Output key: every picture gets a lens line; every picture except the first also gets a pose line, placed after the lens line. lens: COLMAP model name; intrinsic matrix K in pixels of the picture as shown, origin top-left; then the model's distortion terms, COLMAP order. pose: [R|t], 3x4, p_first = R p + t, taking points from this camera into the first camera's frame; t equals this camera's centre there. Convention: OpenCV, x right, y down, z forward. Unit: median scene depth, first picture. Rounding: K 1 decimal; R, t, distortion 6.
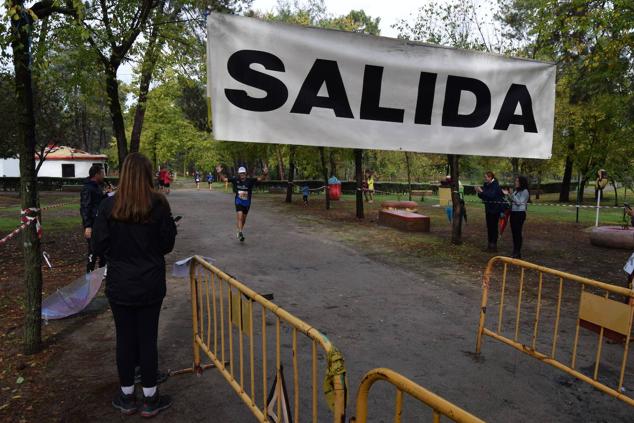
lens RADIAL K [[498.8, 0, 315.0], [0, 498.8, 211.9], [0, 0, 1]] dist [-0.102323, 0.041128]
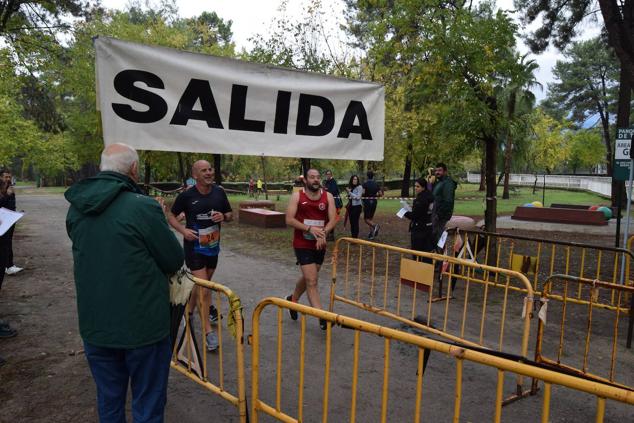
lens RADIAL K [[498.8, 0, 319.6], [0, 498.8, 212.9], [0, 0, 1]] dist [-0.102323, 0.041128]
pose [[0.955470, -0.035044, 0.292999, -0.052723], [0.034808, 0.999376, 0.006019, 0.012509], [-0.293027, 0.004448, 0.956094, -0.185785]]
